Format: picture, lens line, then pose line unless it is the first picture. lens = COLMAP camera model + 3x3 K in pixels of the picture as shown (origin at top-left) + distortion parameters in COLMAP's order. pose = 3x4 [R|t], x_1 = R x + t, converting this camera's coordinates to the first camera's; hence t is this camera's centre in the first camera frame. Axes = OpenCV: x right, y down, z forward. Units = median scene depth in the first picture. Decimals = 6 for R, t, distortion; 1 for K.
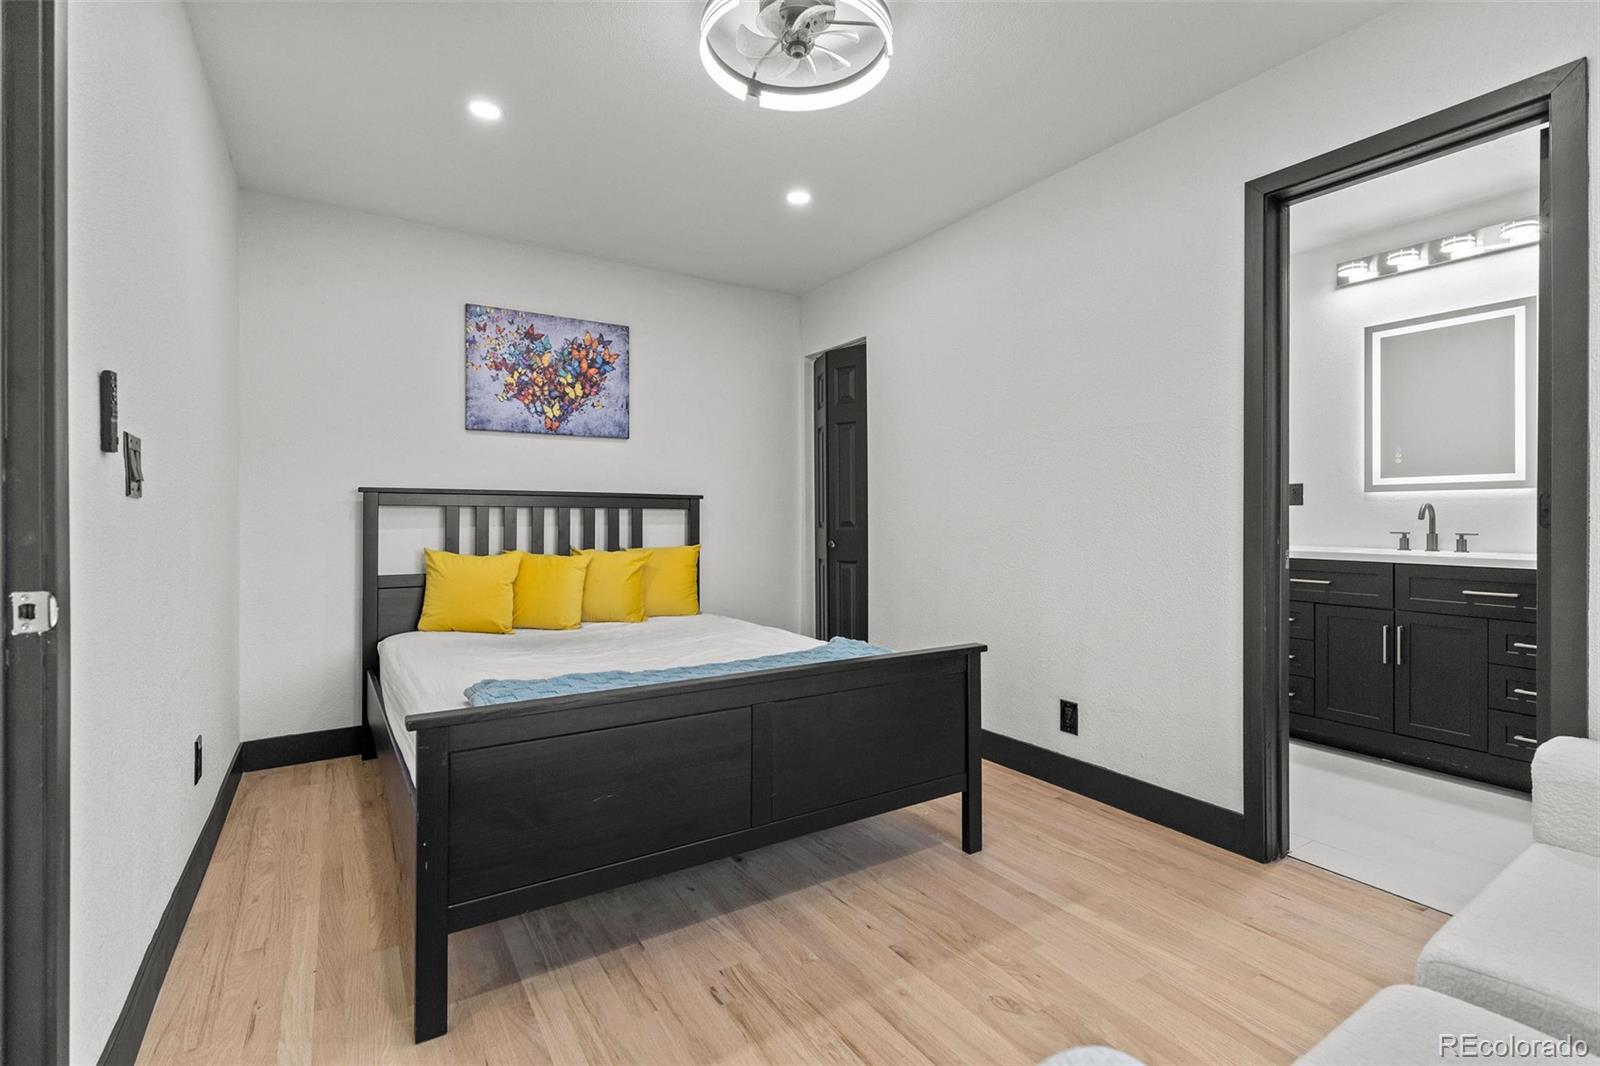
lens RADIAL K [[726.8, 0, 798.1], [0, 726.8, 516.1], [0, 0, 1]] dist [0.005071, -0.000227]
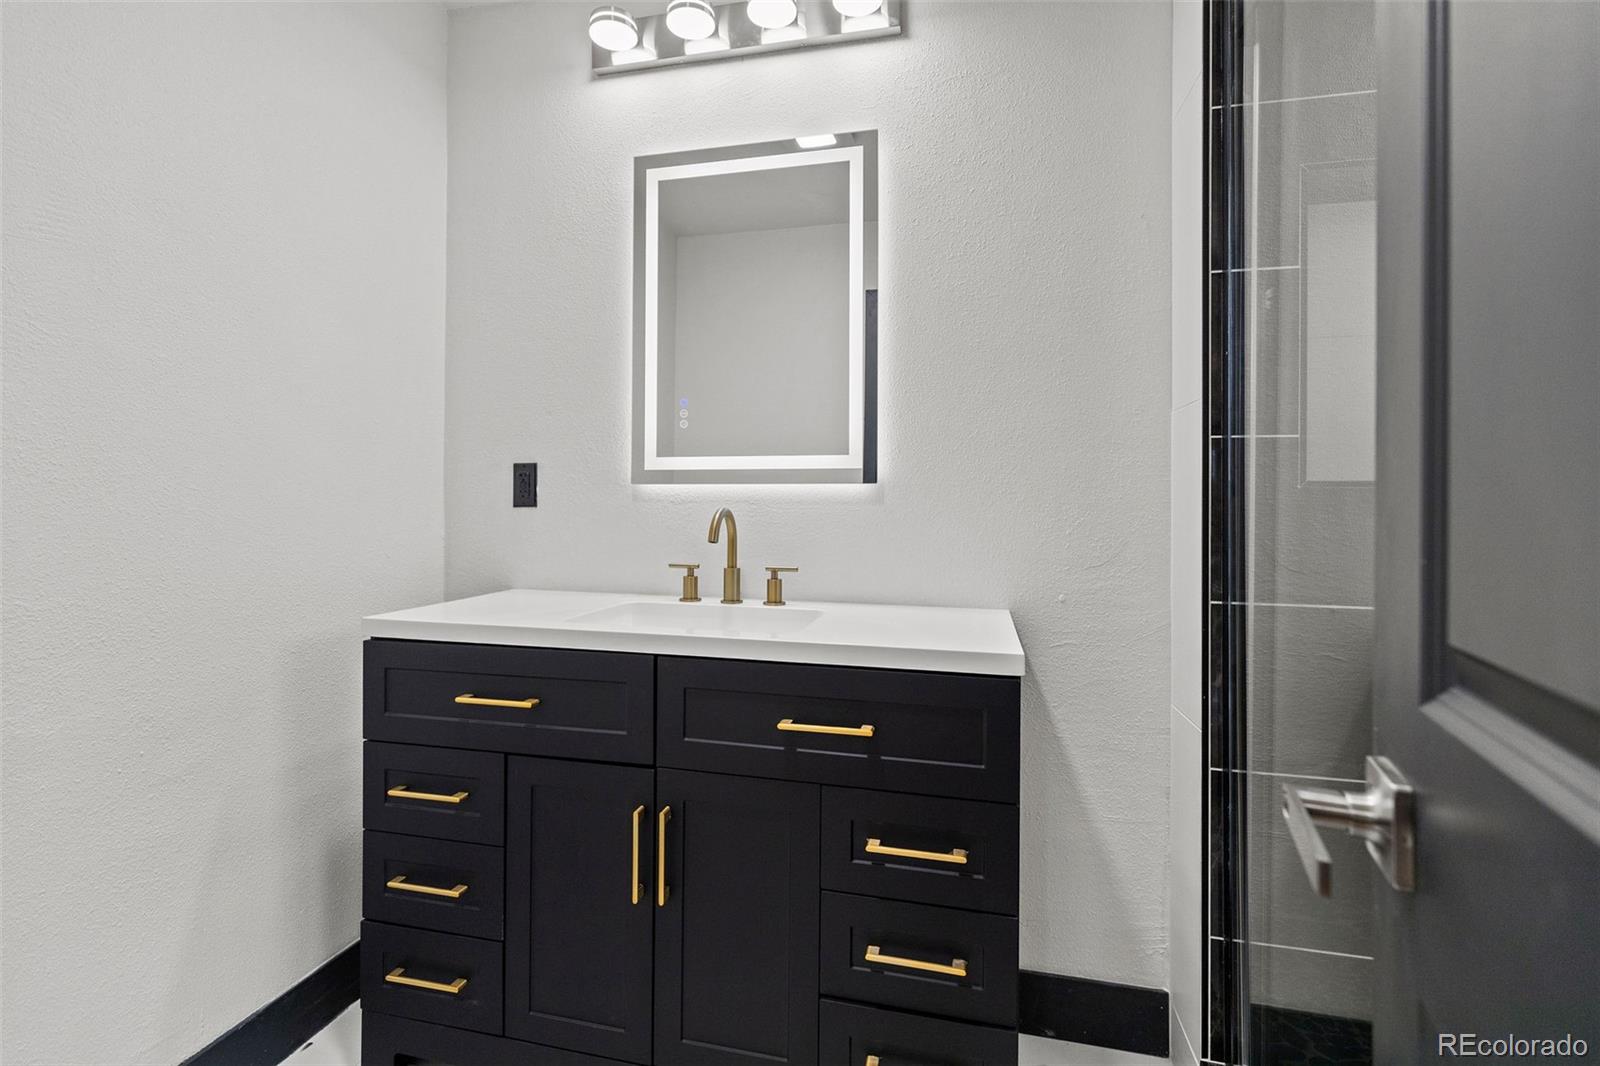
lens RADIAL K [[726.8, 0, 798.1], [0, 726.8, 516.1], [0, 0, 1]] dist [0.005071, -0.000227]
pose [[0.709982, 0.002026, 0.704217, 0.531675], [-0.006405, 0.999973, 0.003581, -0.013992], [-0.704191, -0.007053, 0.709976, 0.593178]]
